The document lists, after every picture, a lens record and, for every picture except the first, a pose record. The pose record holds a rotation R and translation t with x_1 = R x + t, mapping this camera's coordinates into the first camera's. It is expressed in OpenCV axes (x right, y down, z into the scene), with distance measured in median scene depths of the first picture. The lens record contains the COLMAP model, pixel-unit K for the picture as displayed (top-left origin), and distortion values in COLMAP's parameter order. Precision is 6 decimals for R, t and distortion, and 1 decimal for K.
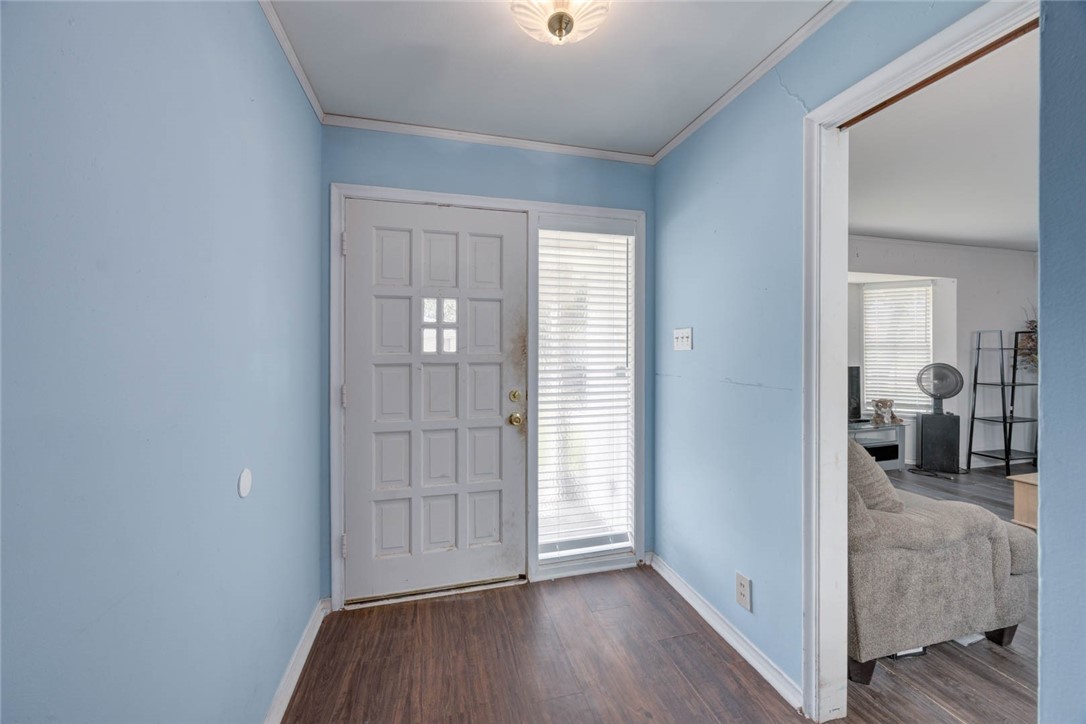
lens RADIAL K [[417.3, 0, 551.1], [0, 417.3, 345.6], [0, 0, 1]] dist [-0.001760, -0.000033]
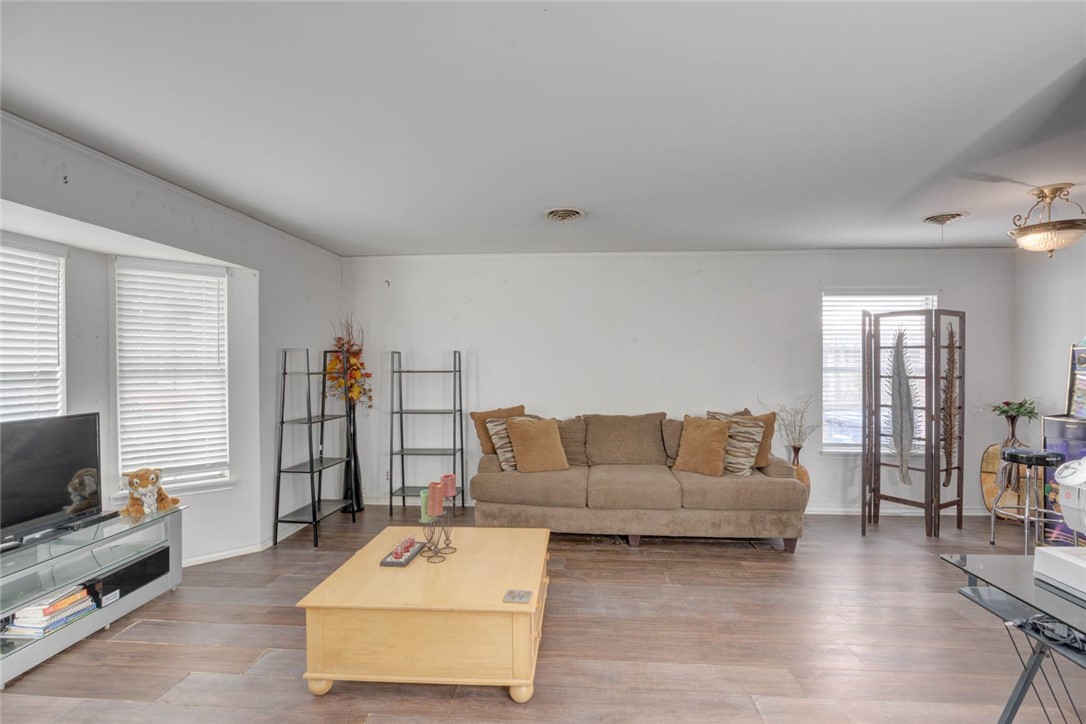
lens RADIAL K [[521.3, 0, 545.1], [0, 521.3, 362.9], [0, 0, 1]] dist [0.000386, -0.000071]
pose [[0.344573, -0.003352, 0.938754, 0.334070], [0.000443, 0.999994, 0.003408, -0.013146], [-0.938760, -0.000759, 0.344572, 0.267598]]
